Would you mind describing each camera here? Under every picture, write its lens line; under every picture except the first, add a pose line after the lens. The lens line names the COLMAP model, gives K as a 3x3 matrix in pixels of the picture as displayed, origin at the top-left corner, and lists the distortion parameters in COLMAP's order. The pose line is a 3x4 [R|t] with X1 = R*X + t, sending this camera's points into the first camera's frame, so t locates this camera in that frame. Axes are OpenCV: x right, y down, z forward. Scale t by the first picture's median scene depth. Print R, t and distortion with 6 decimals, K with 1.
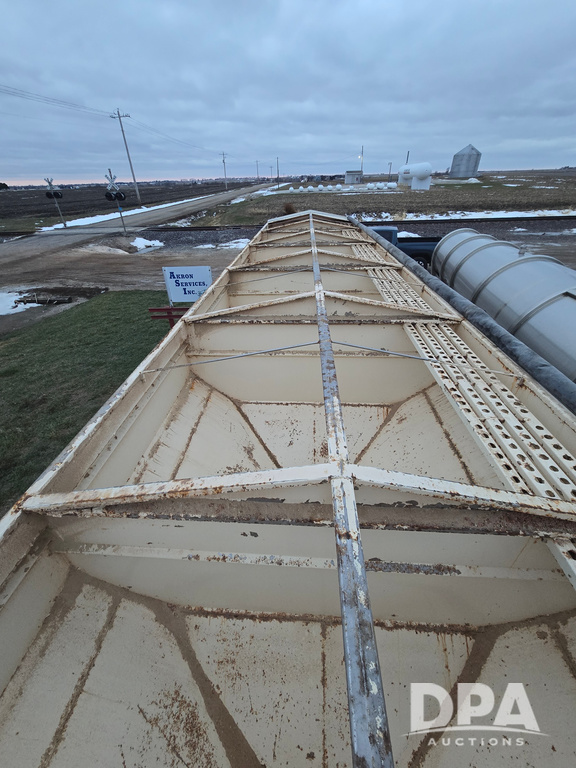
lens RADIAL K [[307.9, 0, 282.9], [0, 307.9, 386.4], [0, 0, 1]] dist [0.000953, 0.000194]
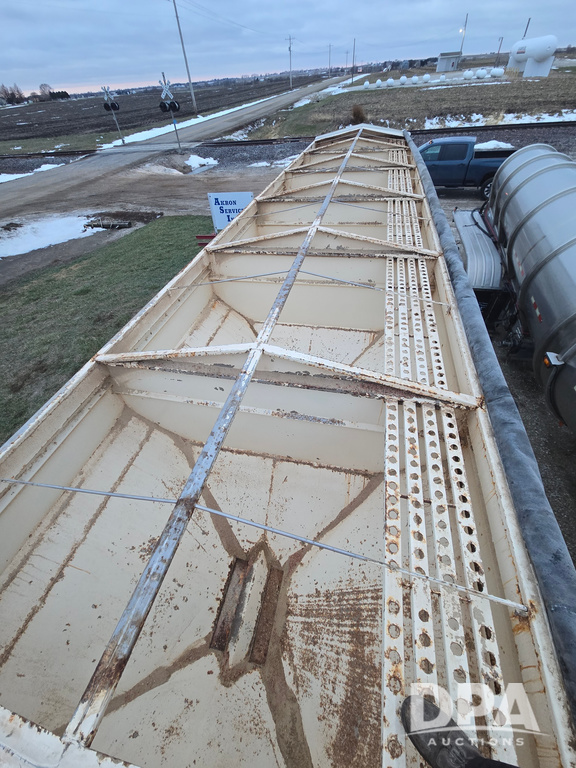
lens RADIAL K [[307.9, 0, 286.2], [0, 307.9, 385.1], [0, 0, 1]] dist [0.000953, 0.000194]
pose [[0.985318, 0.090852, -0.144549, 0.216668], [-0.059850, 0.976734, 0.205933, 0.042195], [0.159895, -0.194259, 0.967831, -0.244536]]
